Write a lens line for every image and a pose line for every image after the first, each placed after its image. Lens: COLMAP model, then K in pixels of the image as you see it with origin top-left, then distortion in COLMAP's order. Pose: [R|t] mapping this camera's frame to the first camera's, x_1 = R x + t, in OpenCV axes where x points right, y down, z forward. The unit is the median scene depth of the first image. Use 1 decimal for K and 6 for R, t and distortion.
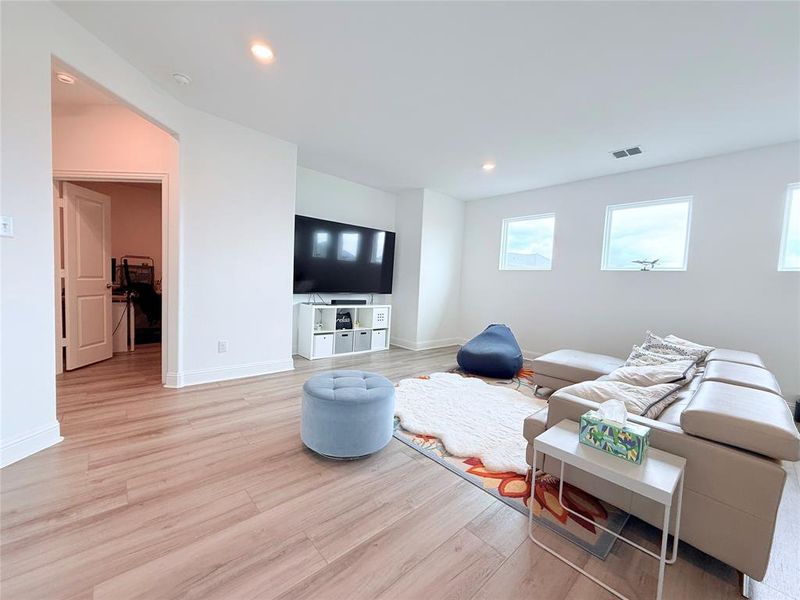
lens RADIAL K [[323.9, 0, 396.2], [0, 323.9, 301.5], [0, 0, 1]] dist [0.000940, 0.000382]
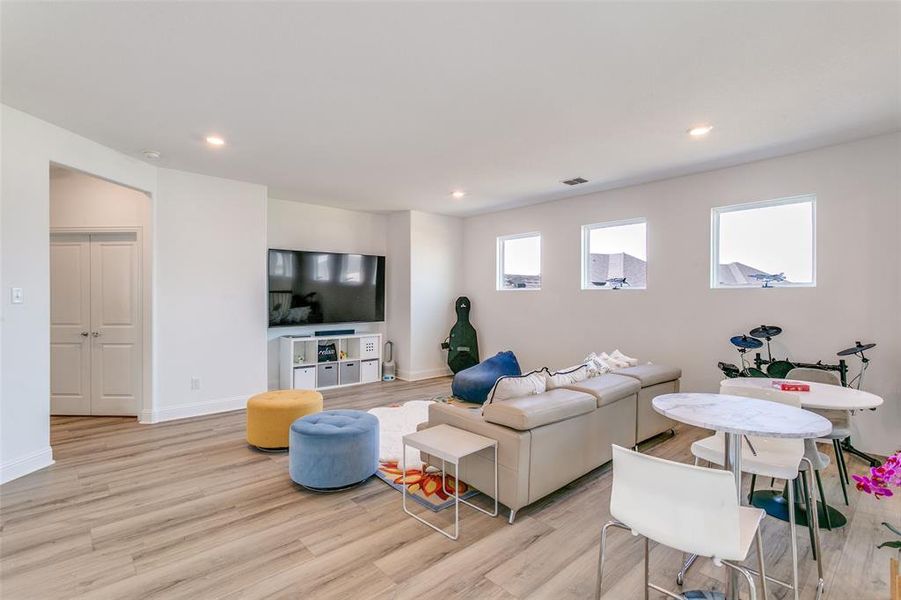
lens RADIAL K [[432.2, 0, 454.3], [0, 432.2, 297.4], [0, 0, 1]] dist [0.004756, 0.000062]
pose [[0.998933, -0.046141, -0.001804, 0.235155], [0.045968, 0.997377, -0.055902, -0.016034], [0.004379, 0.055760, 0.998435, -0.305903]]
